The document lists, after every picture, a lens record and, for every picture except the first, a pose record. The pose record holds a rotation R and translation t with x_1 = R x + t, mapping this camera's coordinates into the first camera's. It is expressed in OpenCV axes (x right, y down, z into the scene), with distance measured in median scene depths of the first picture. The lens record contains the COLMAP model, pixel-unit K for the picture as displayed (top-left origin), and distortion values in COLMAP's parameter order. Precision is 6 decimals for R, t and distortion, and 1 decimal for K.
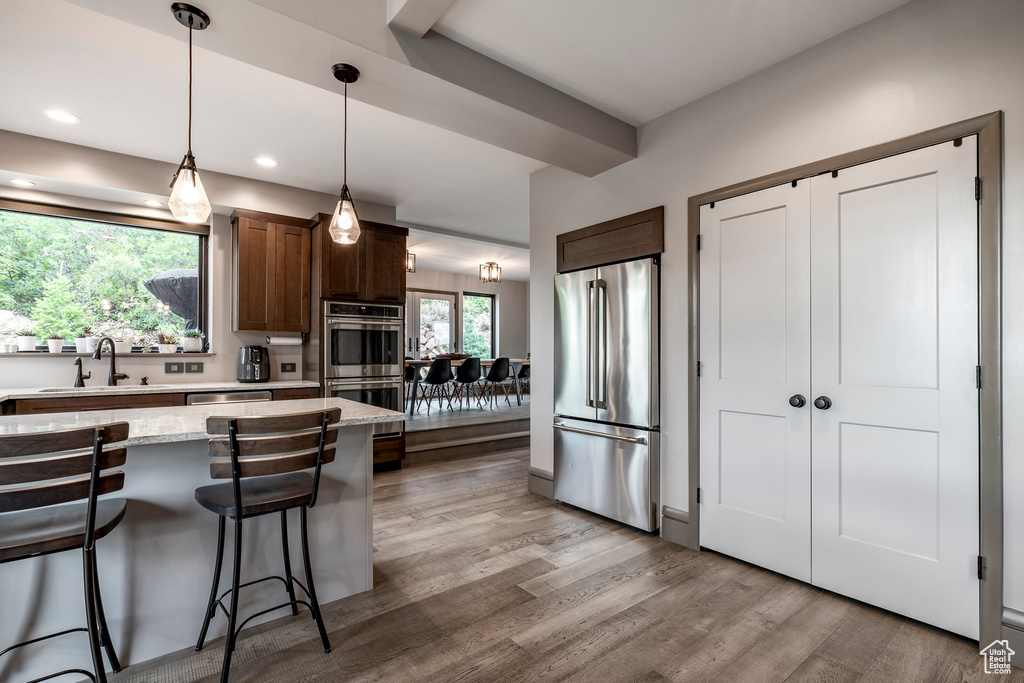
lens RADIAL K [[475.7, 0, 513.1], [0, 475.7, 350.1], [0, 0, 1]] dist [-0.006944, 0.003226]
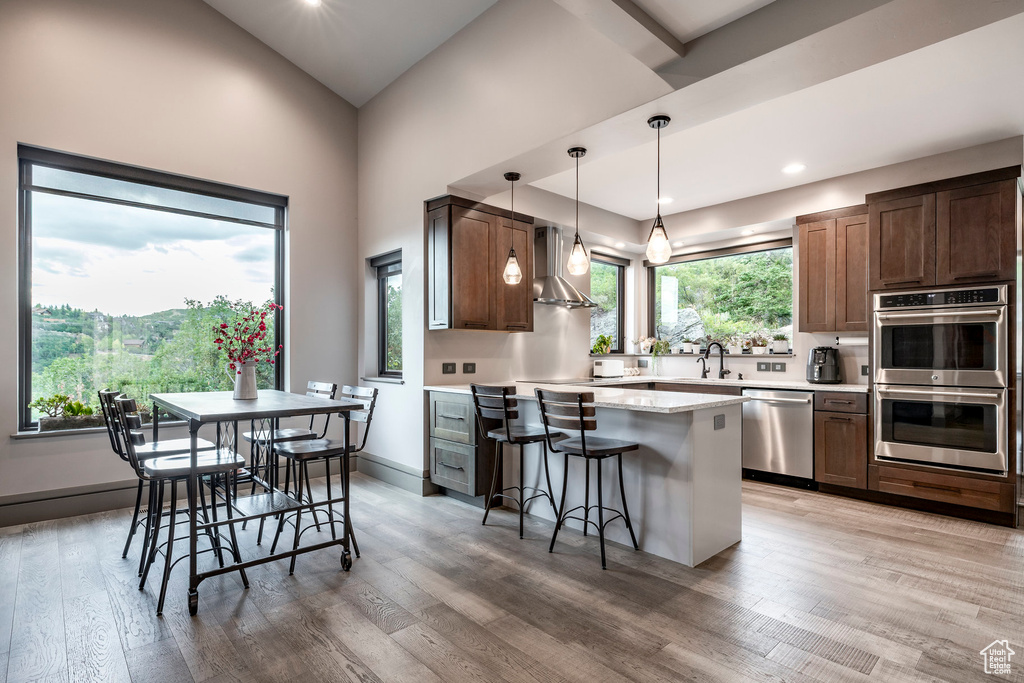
lens RADIAL K [[507.3, 0, 517.0], [0, 507.3, 352.2], [0, 0, 1]] dist [-0.005345, 0.000593]
pose [[0.087831, -0.003746, -0.996128, 0.475659], [0.003899, 0.999987, -0.003416, 0.003437], [0.996128, -0.003584, 0.087844, 0.278130]]
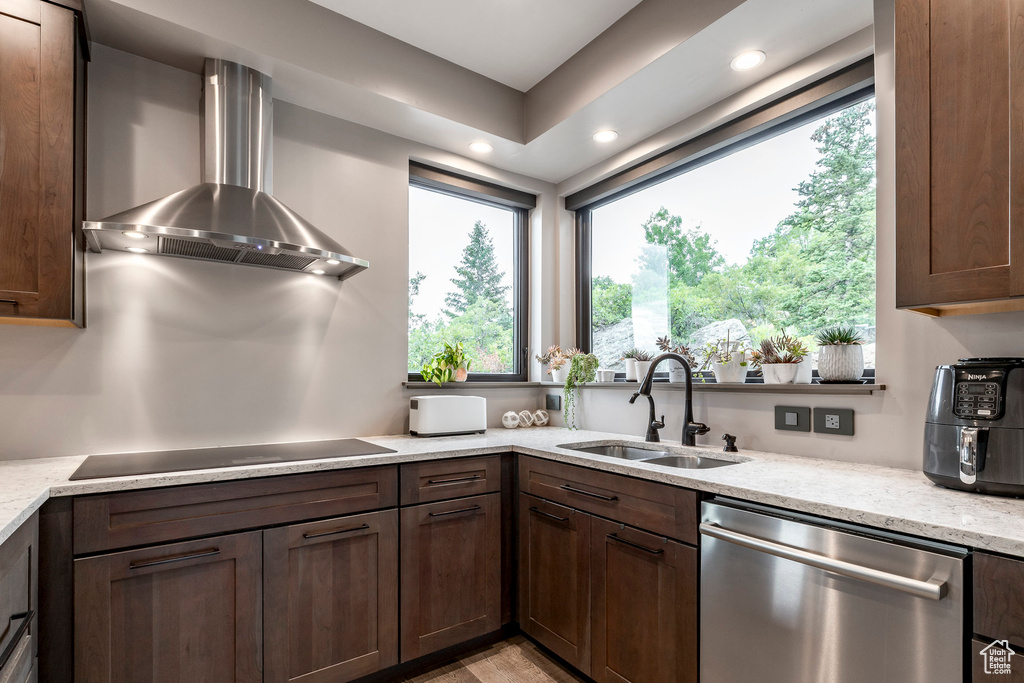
lens RADIAL K [[502.9, 0, 541.9], [0, 502.9, 378.2], [0, 0, 1]] dist [-0.006692, 0.001127]
pose [[-0.014791, -0.007185, -0.999865, -0.256836], [0.004269, 0.999965, -0.007248, 0.003562], [0.999882, -0.004375, -0.014759, 0.772437]]
